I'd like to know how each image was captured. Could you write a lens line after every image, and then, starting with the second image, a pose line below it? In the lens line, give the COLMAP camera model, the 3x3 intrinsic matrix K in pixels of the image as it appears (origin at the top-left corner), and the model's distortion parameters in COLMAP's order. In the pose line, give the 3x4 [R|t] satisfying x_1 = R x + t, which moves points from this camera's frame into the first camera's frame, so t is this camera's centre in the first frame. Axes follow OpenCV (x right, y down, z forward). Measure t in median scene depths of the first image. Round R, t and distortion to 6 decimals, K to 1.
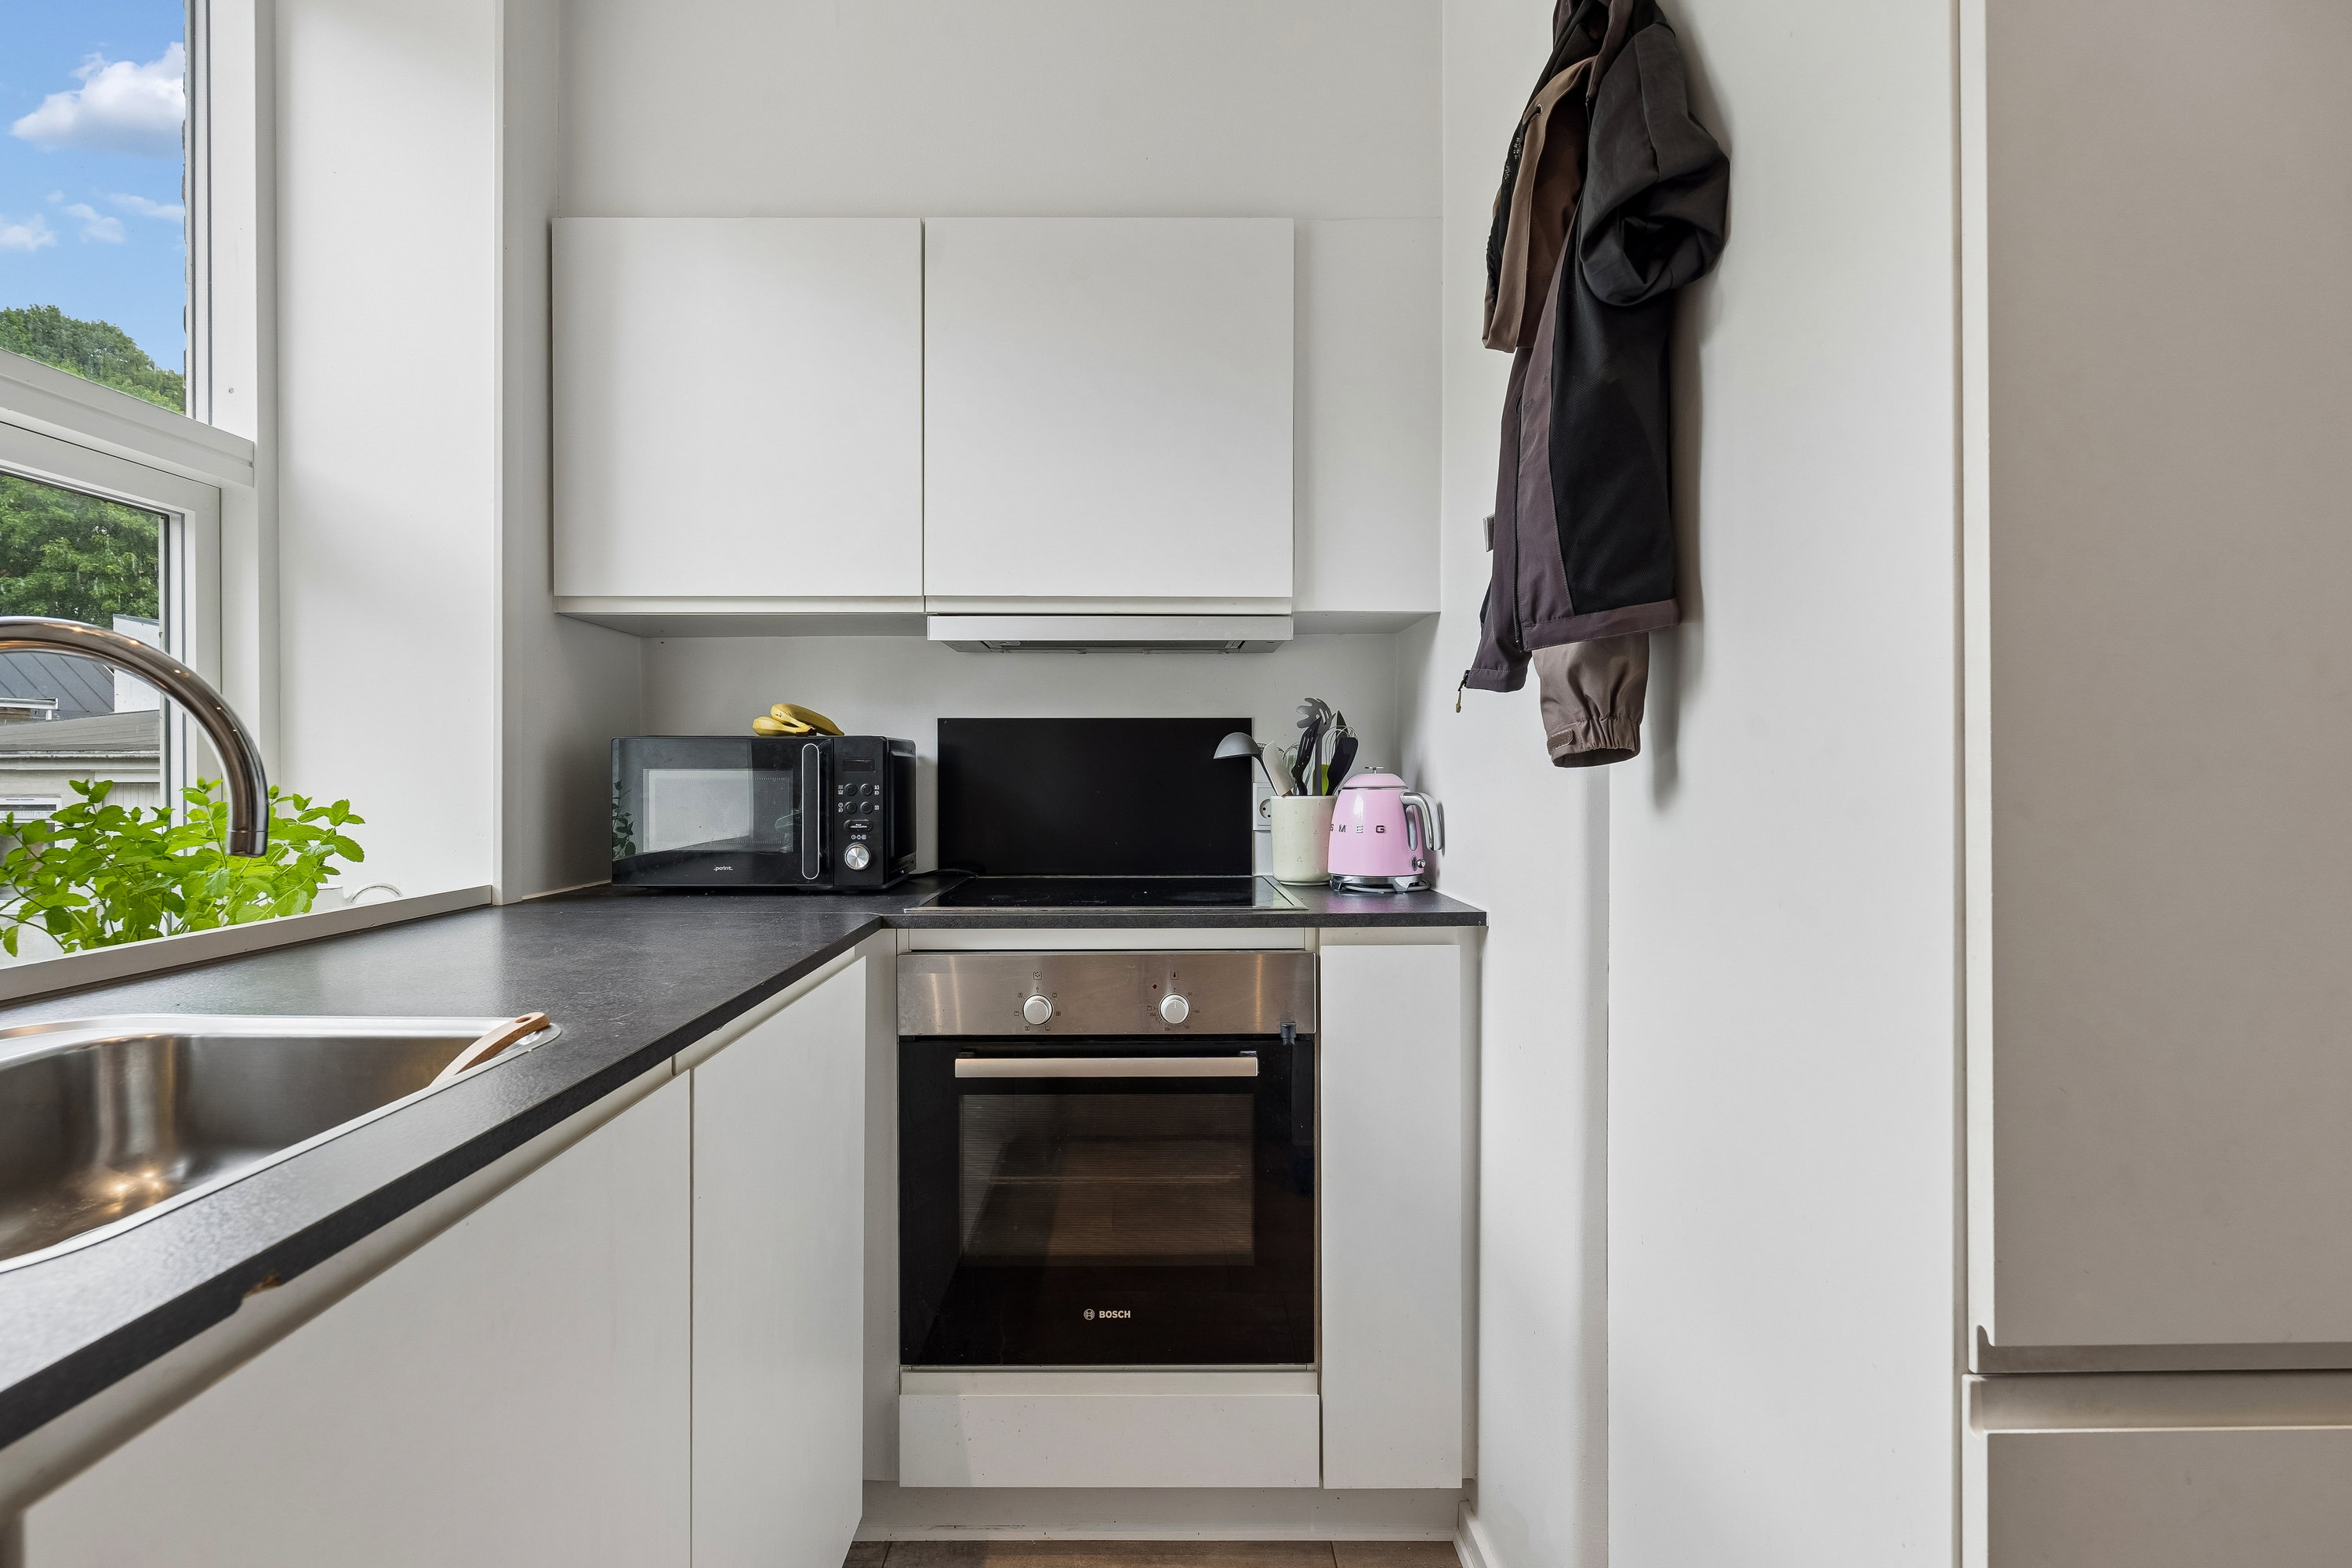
lens RADIAL K [[1169.5, 0, 1172.2], [0, 1169.5, 795.7], [0, 0, 1]] dist [-0.004832, -0.000252]
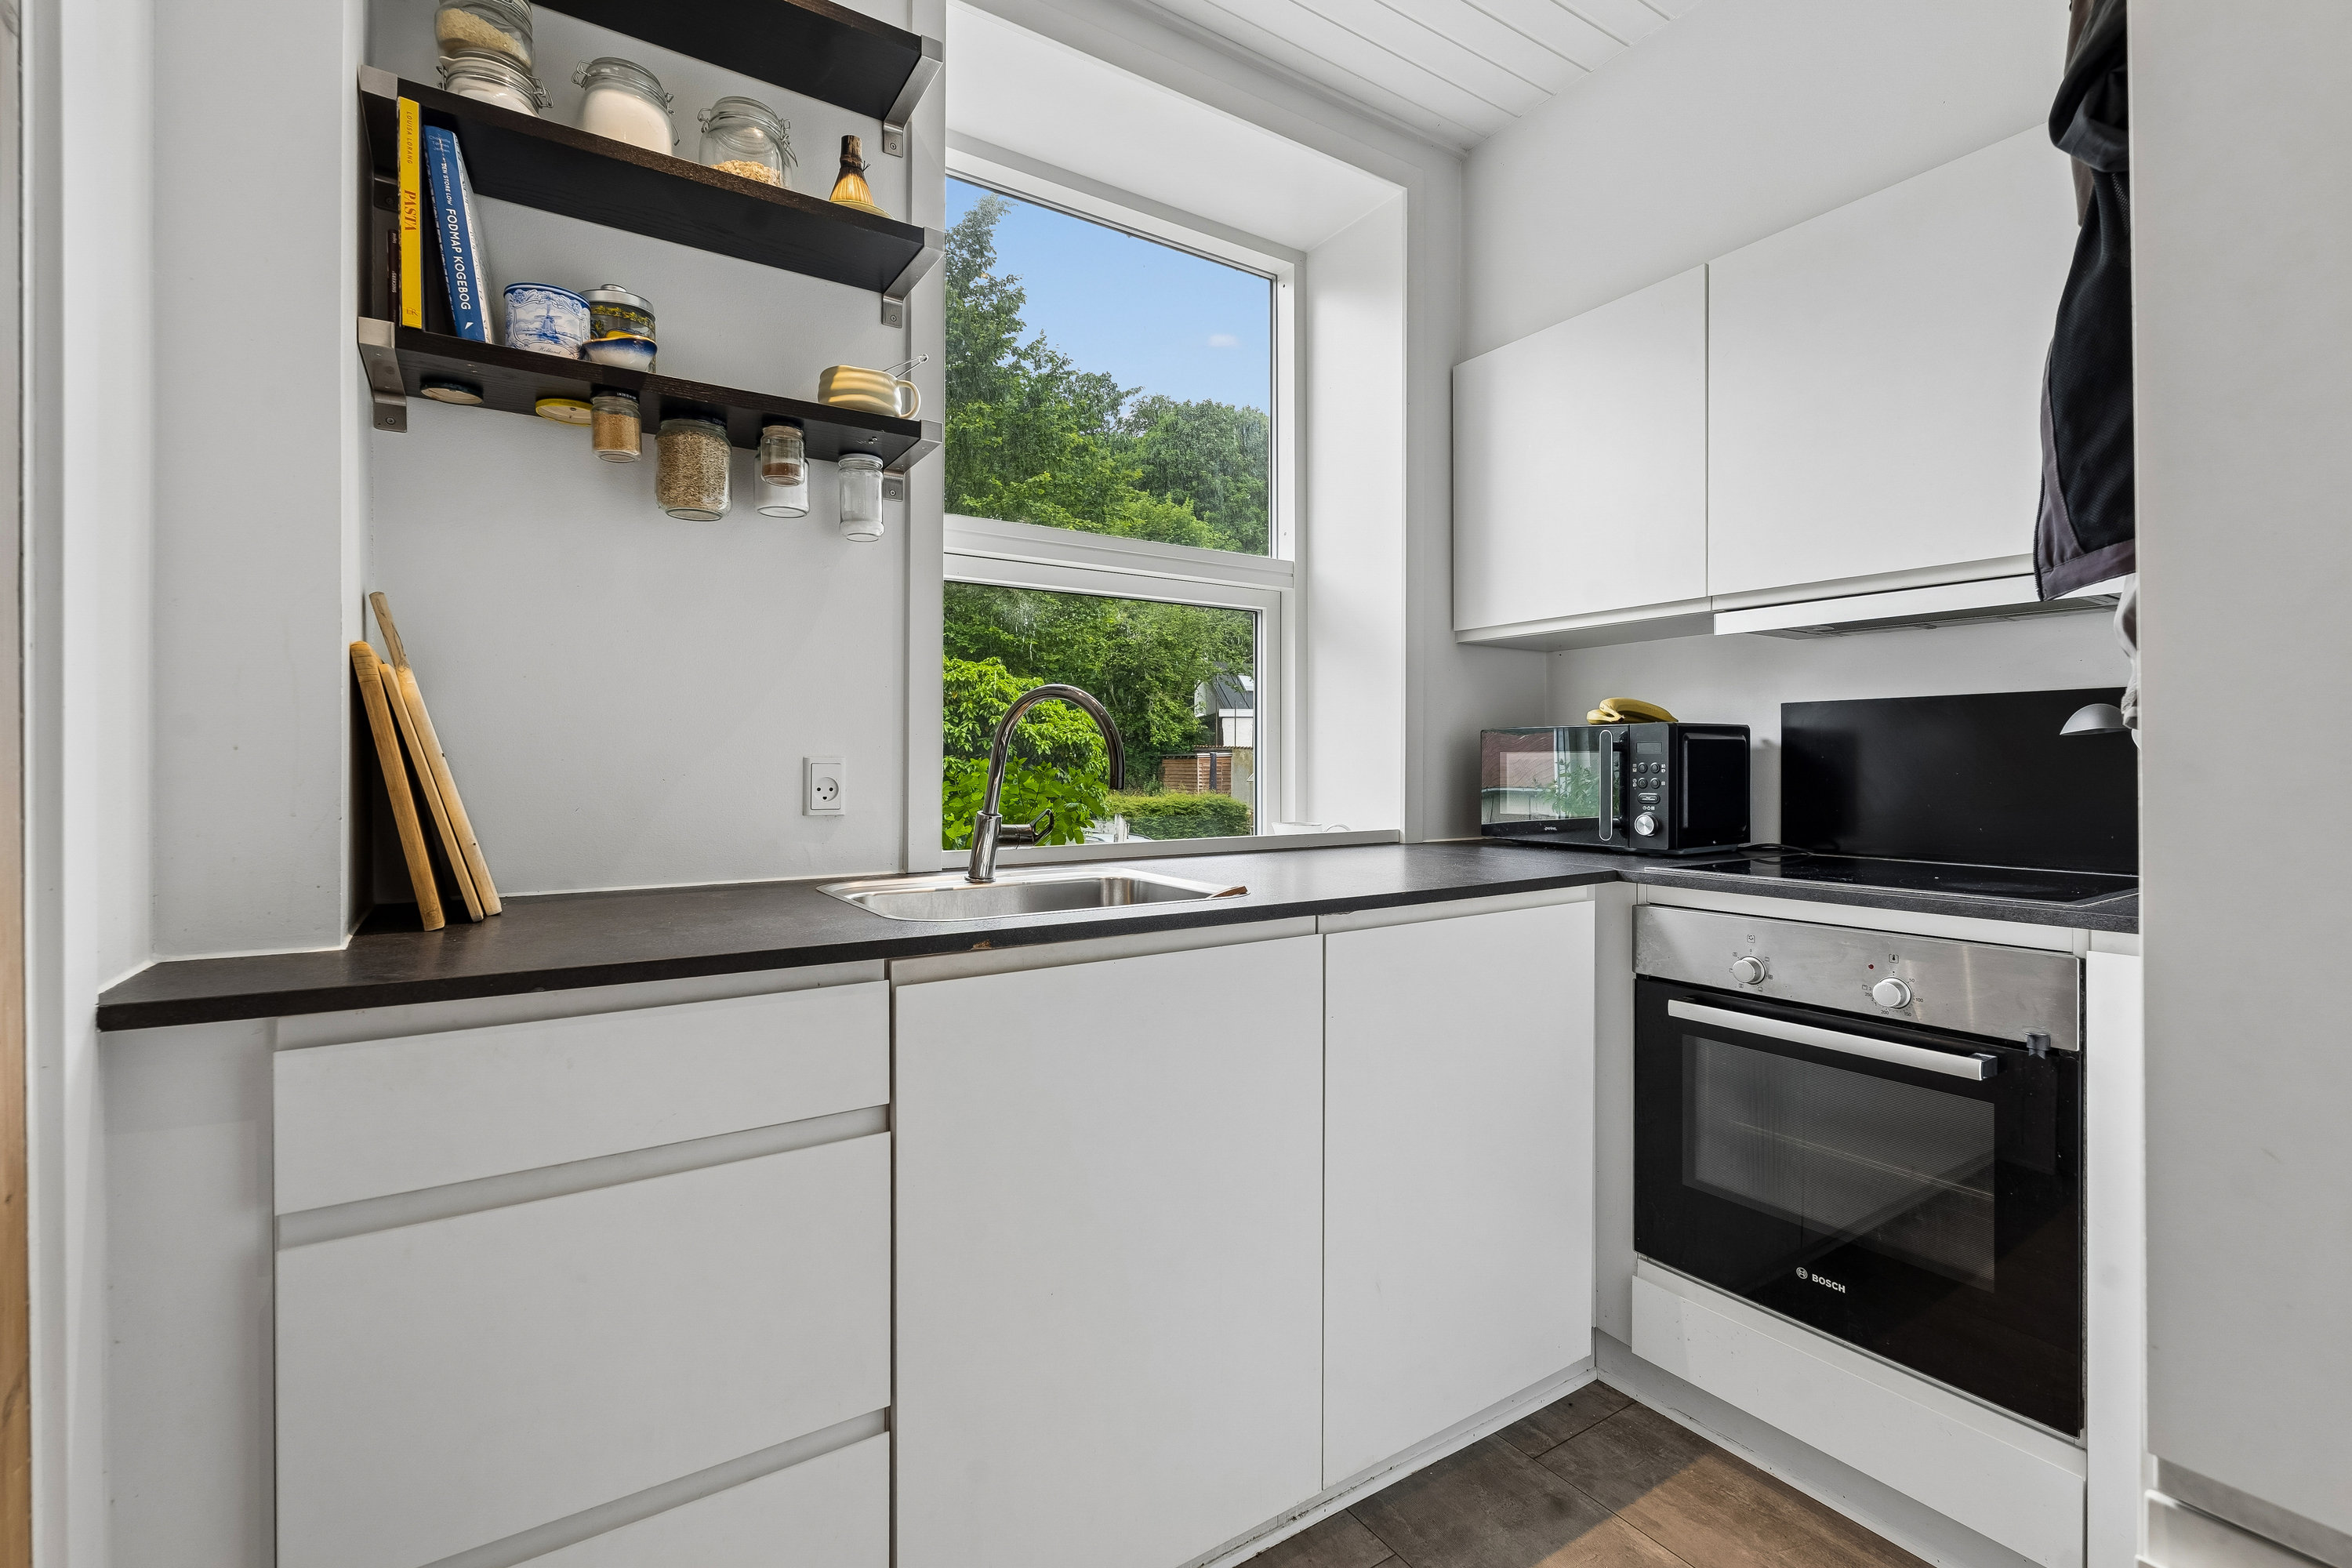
lens RADIAL K [[1038.8, 0, 1176.0], [0, 1038.8, 784.0], [0, 0, 1]] dist [-0.001816, -0.000195]
pose [[0.547865, 0.016914, -0.836396, 0.354649], [-0.016537, 0.999819, 0.009386, 0.009288], [0.836404, 0.008689, 0.548045, 0.023614]]
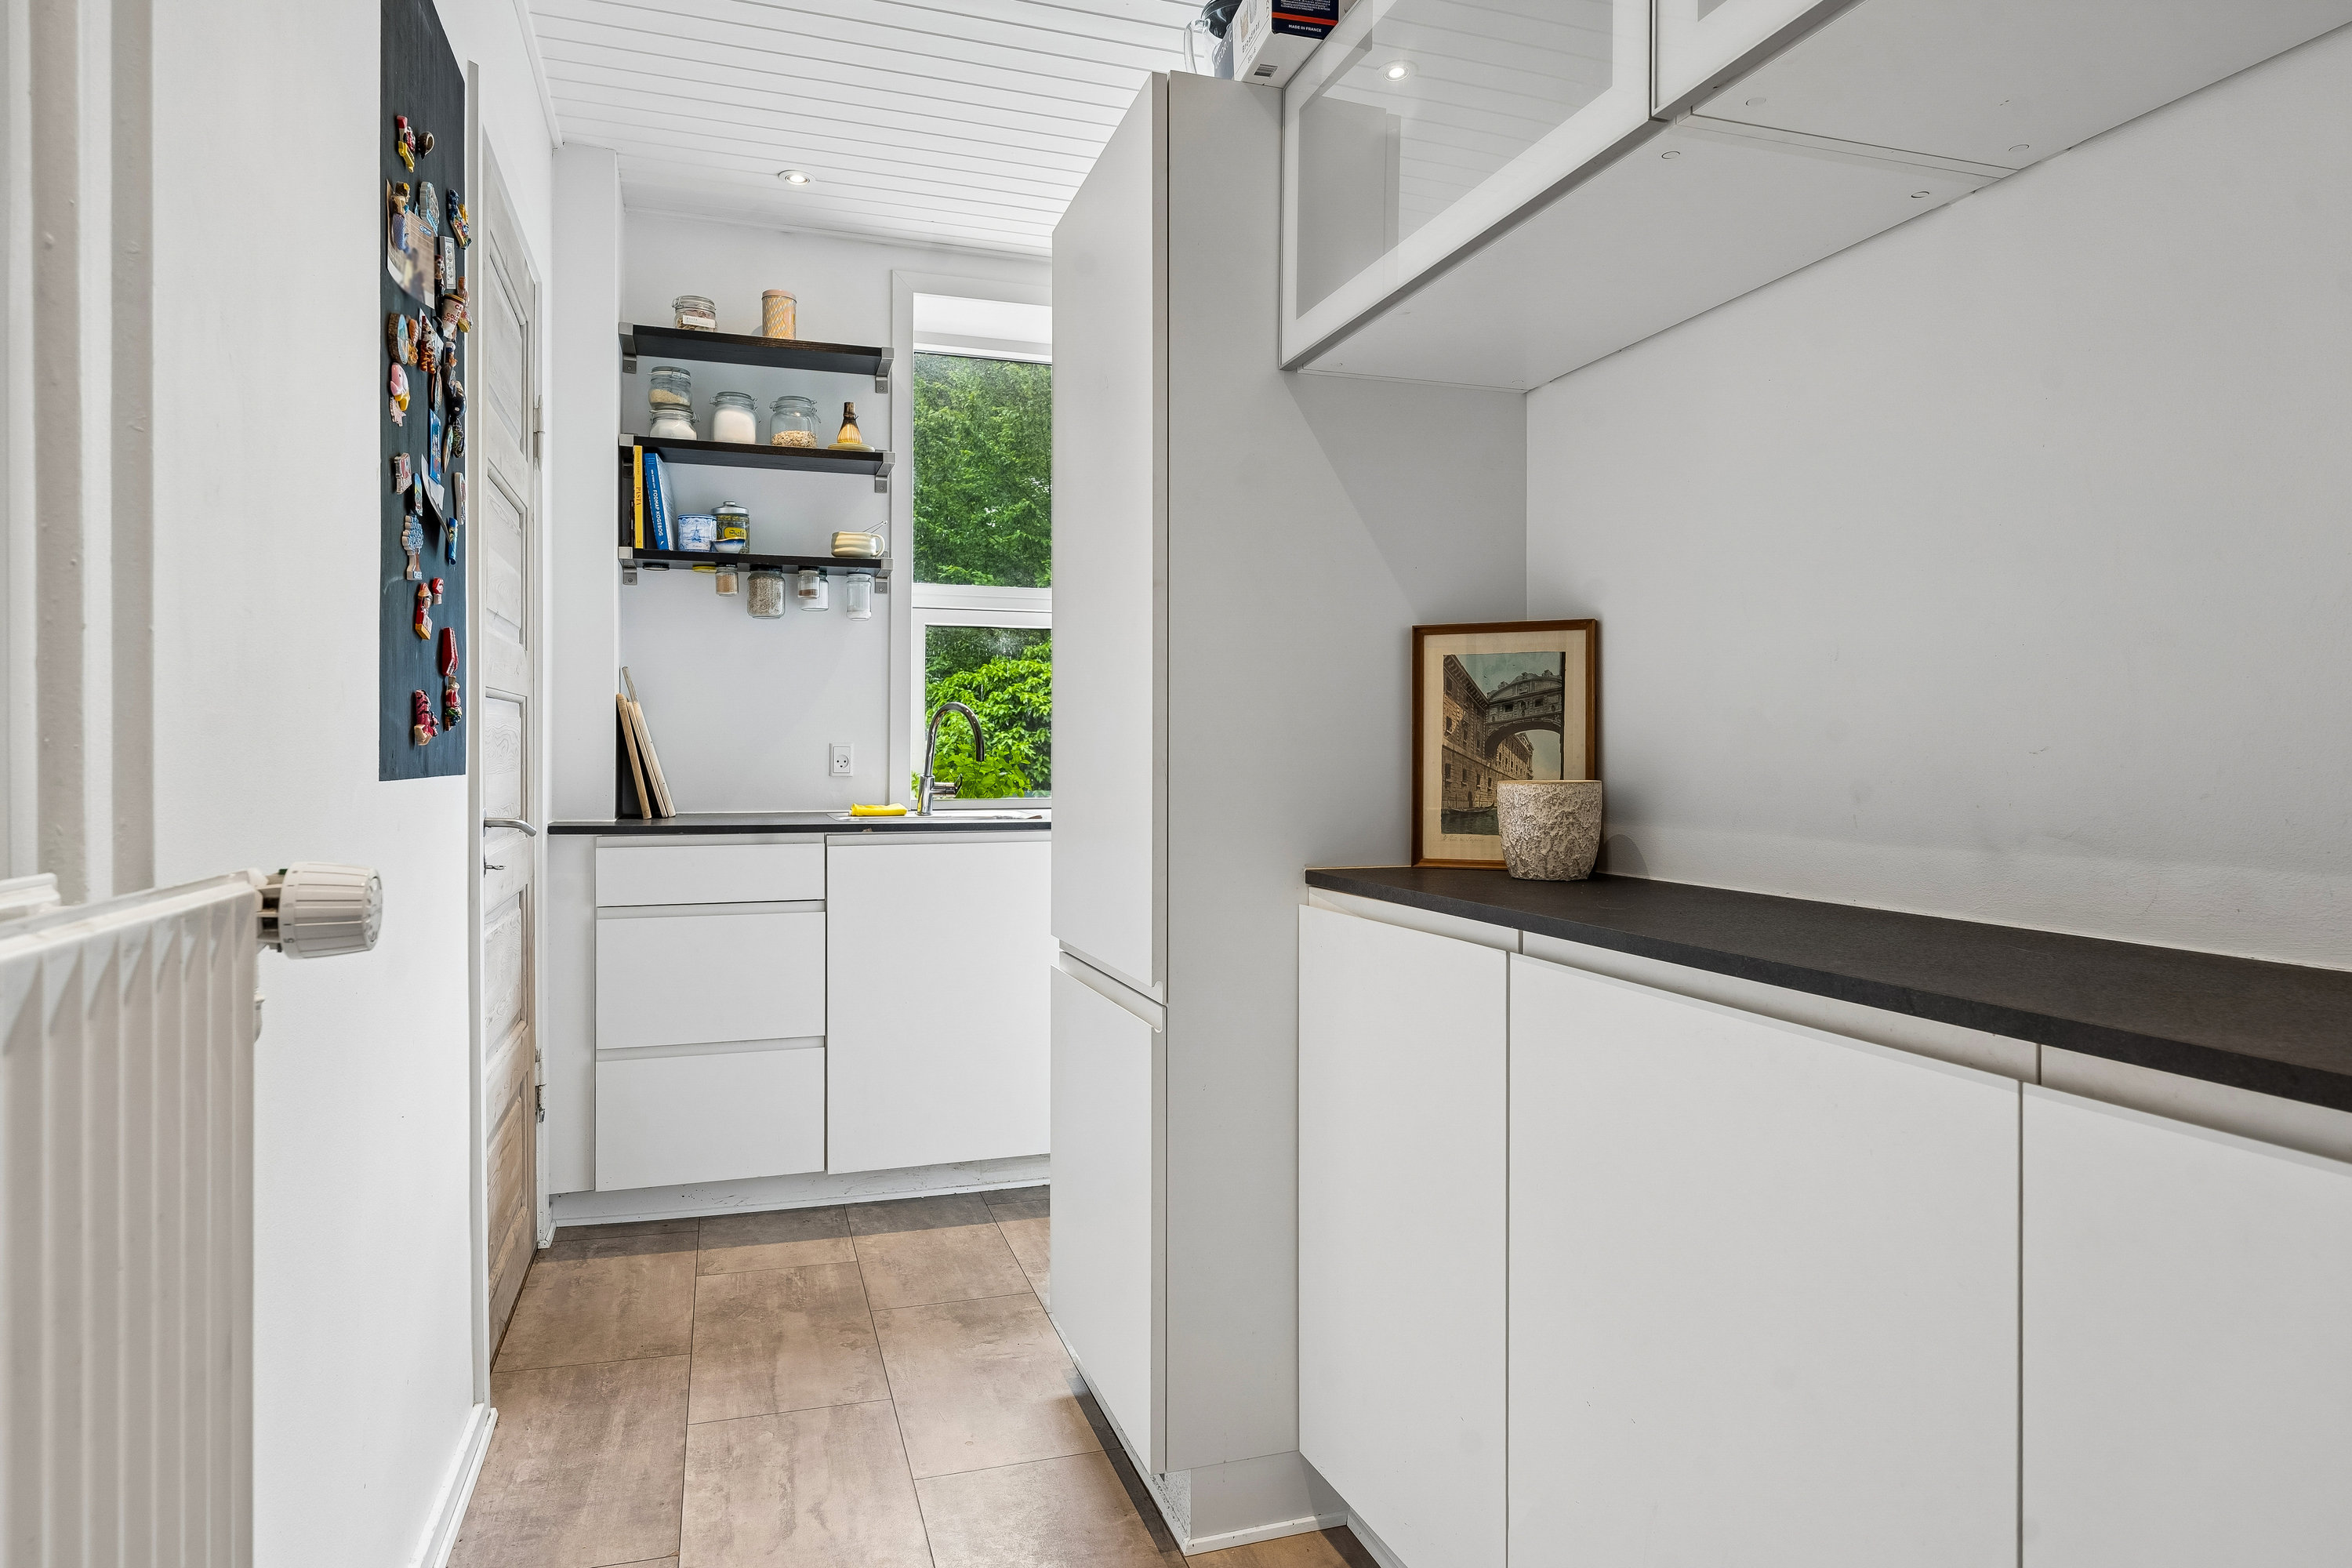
lens RADIAL K [[1361.6, 0, 1176.0], [0, 1361.6, 784.0], [0, 0, 1]] dist [0.001655, 0.000863]
pose [[0.314120, 0.017876, -0.949215, 1.550548], [-0.015518, 0.999786, 0.013692, 0.024948], [0.949257, 0.010429, 0.314330, 0.091699]]
